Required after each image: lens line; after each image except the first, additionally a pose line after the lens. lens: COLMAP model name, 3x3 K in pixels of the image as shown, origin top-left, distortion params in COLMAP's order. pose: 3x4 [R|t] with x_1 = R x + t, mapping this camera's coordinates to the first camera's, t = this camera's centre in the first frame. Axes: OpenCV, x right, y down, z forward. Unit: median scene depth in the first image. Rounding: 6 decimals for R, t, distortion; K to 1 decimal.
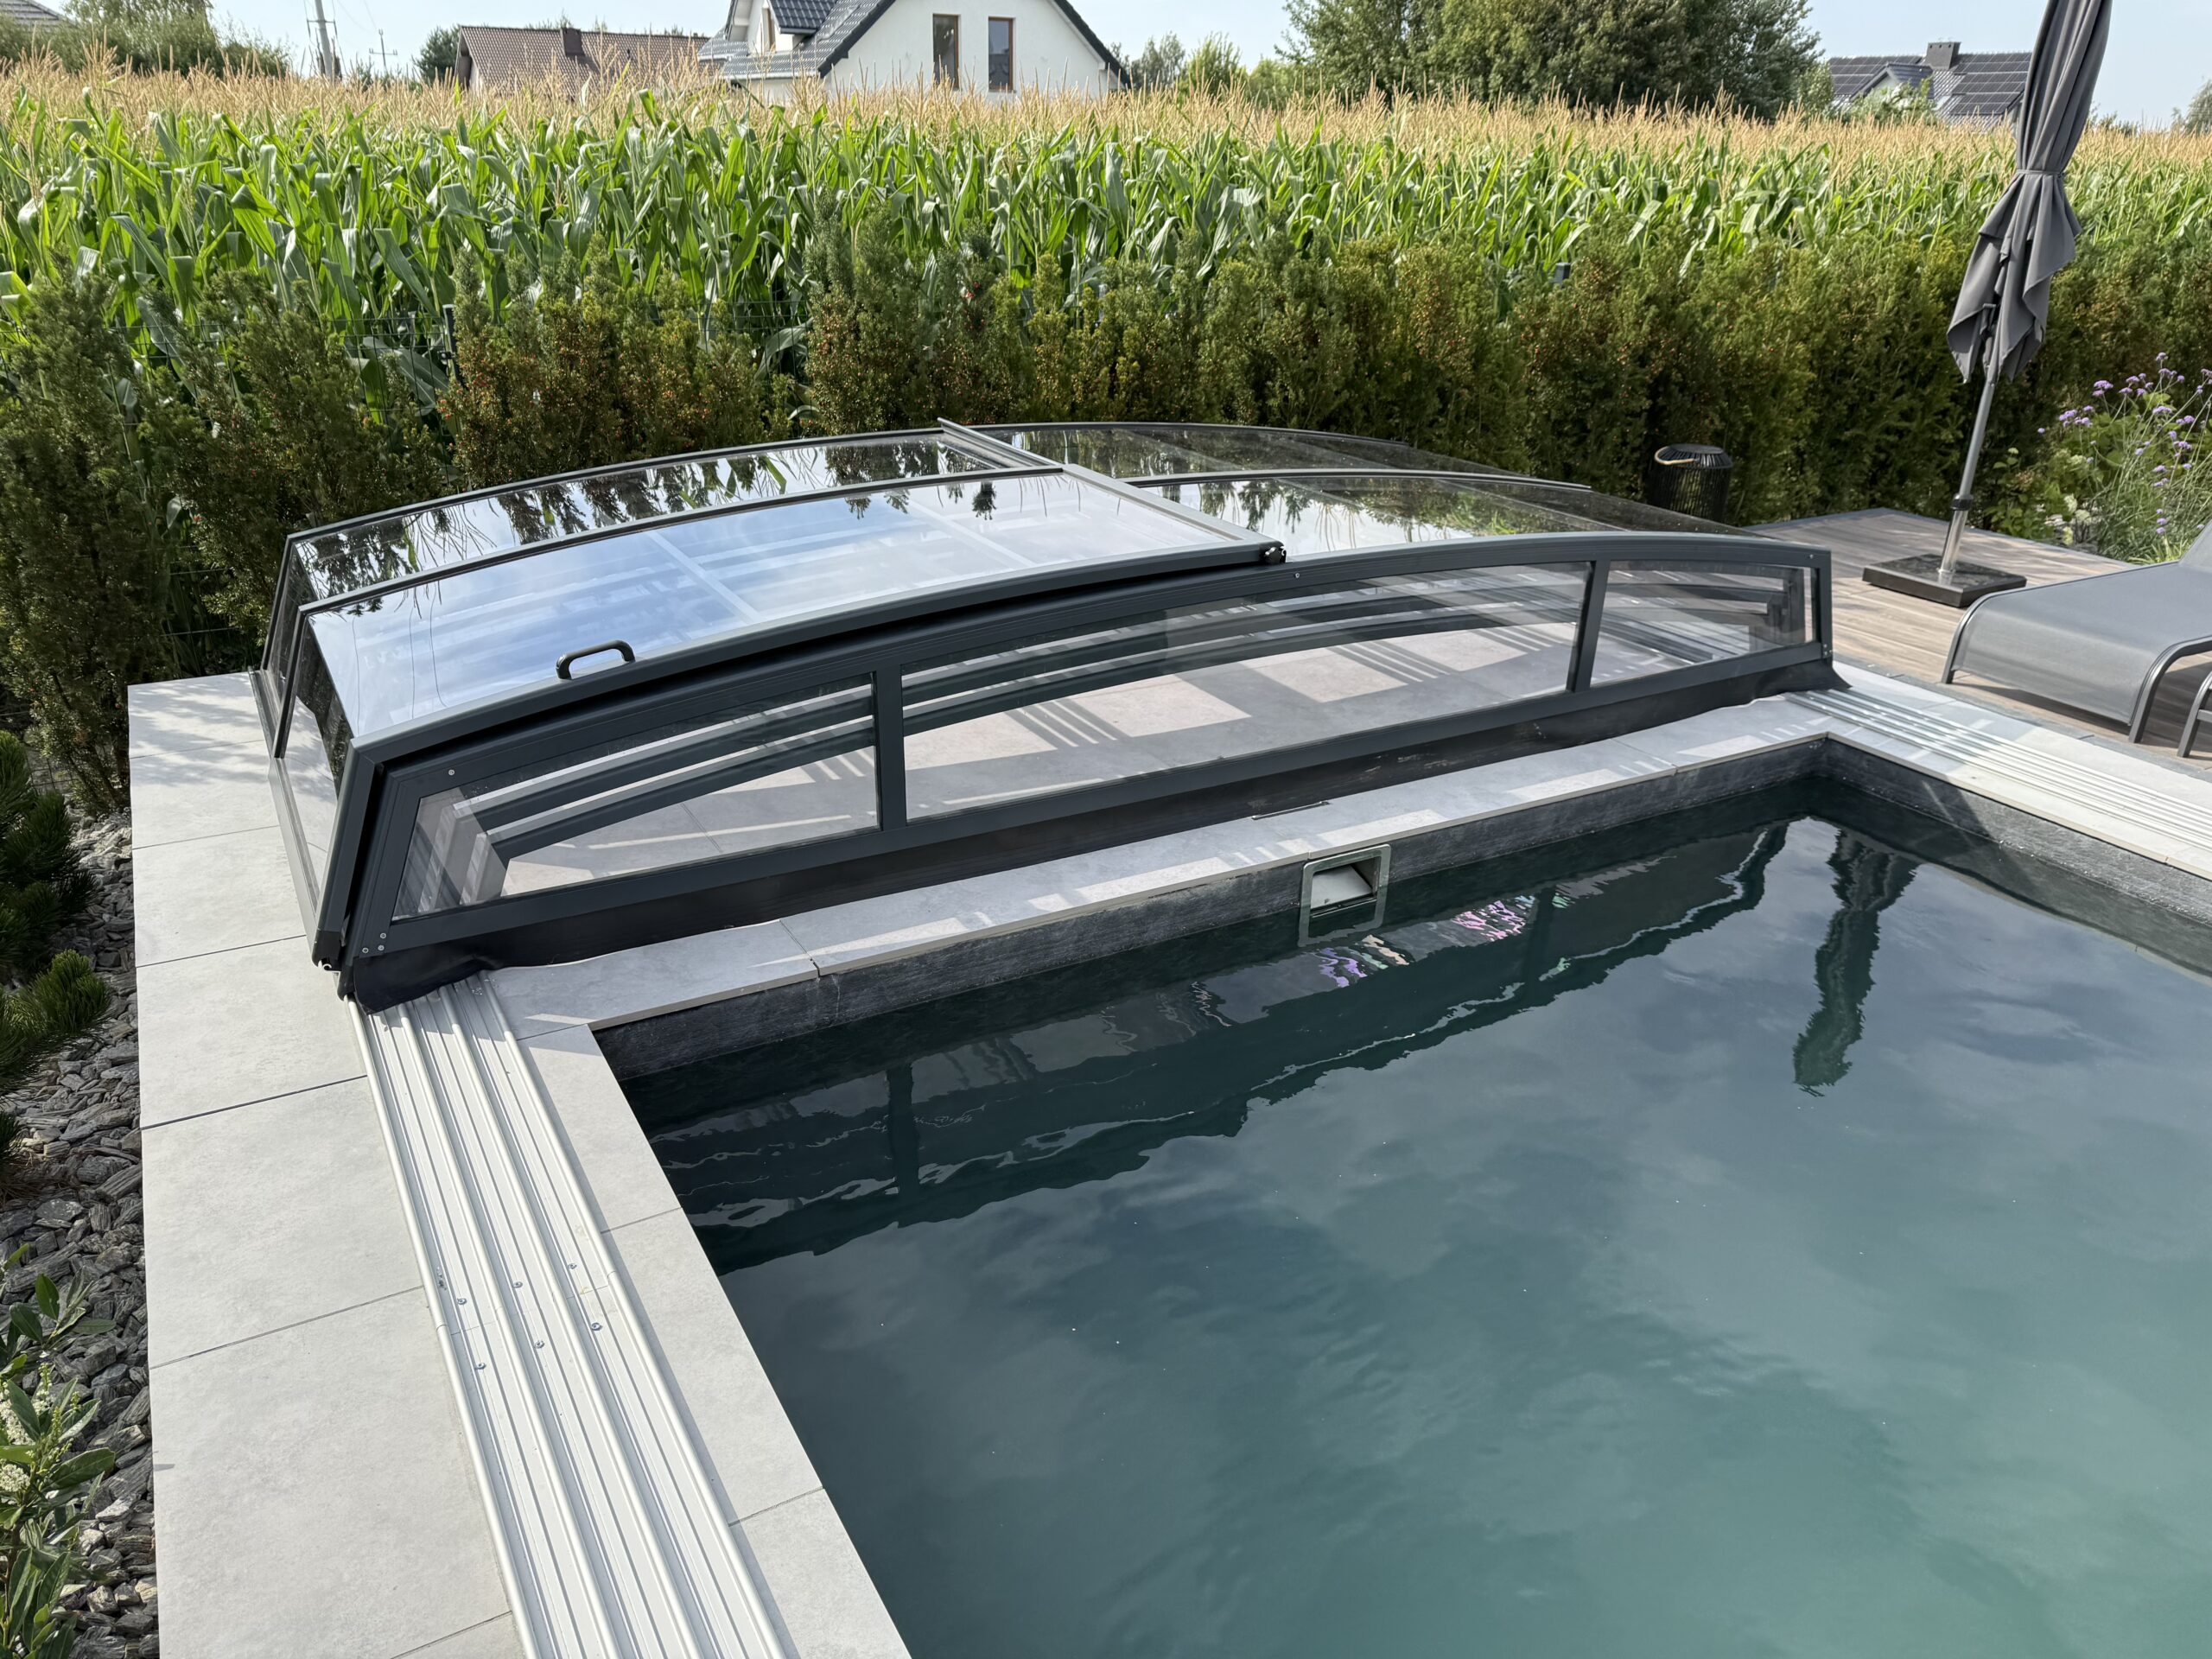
lens RADIAL K [[1548.0, 0, 1106.0], [0, 1548.0, 829.5], [0, 0, 1]] dist [0.054561, -0.056639]
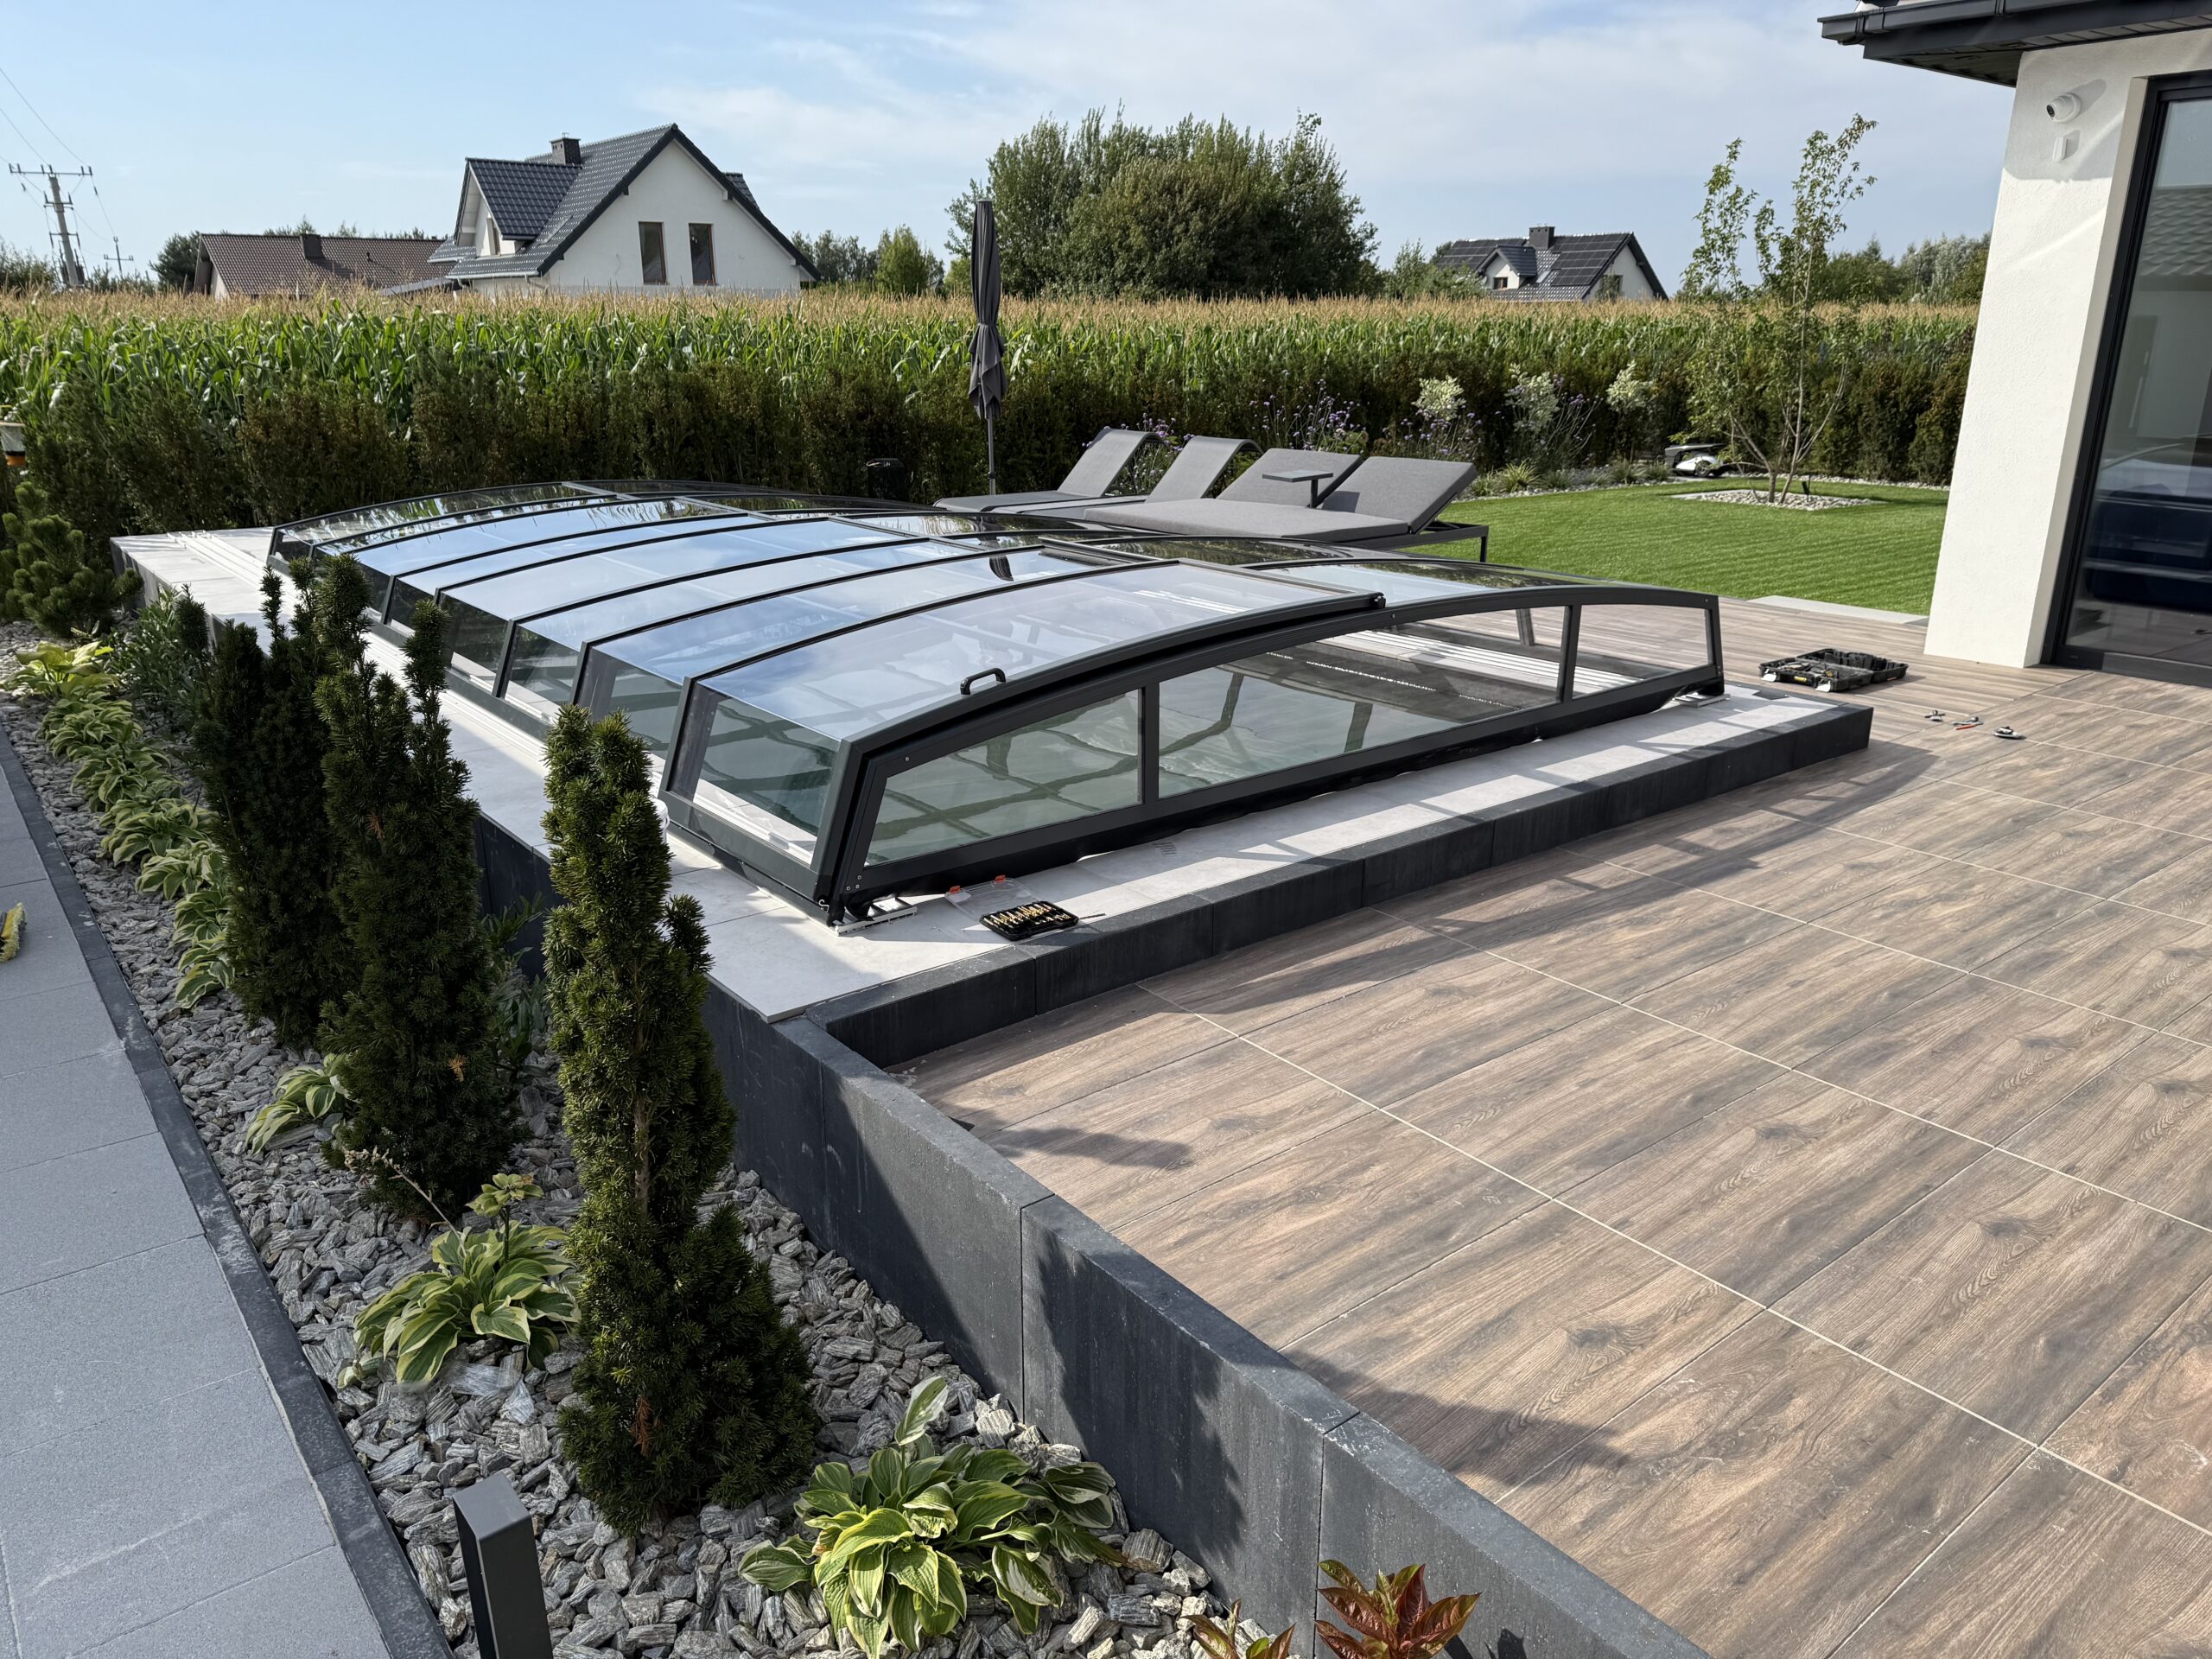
lens RADIAL K [[1548.0, 0, 1106.0], [0, 1548.0, 829.5], [0, 0, 1]] dist [0.054561, -0.056639]
pose [[0.989243, -0.067018, 0.130026, 0.047416], [0.079698, 0.992291, -0.094903, 0.059523], [-0.122663, 0.104245, 0.986958, -0.130478]]
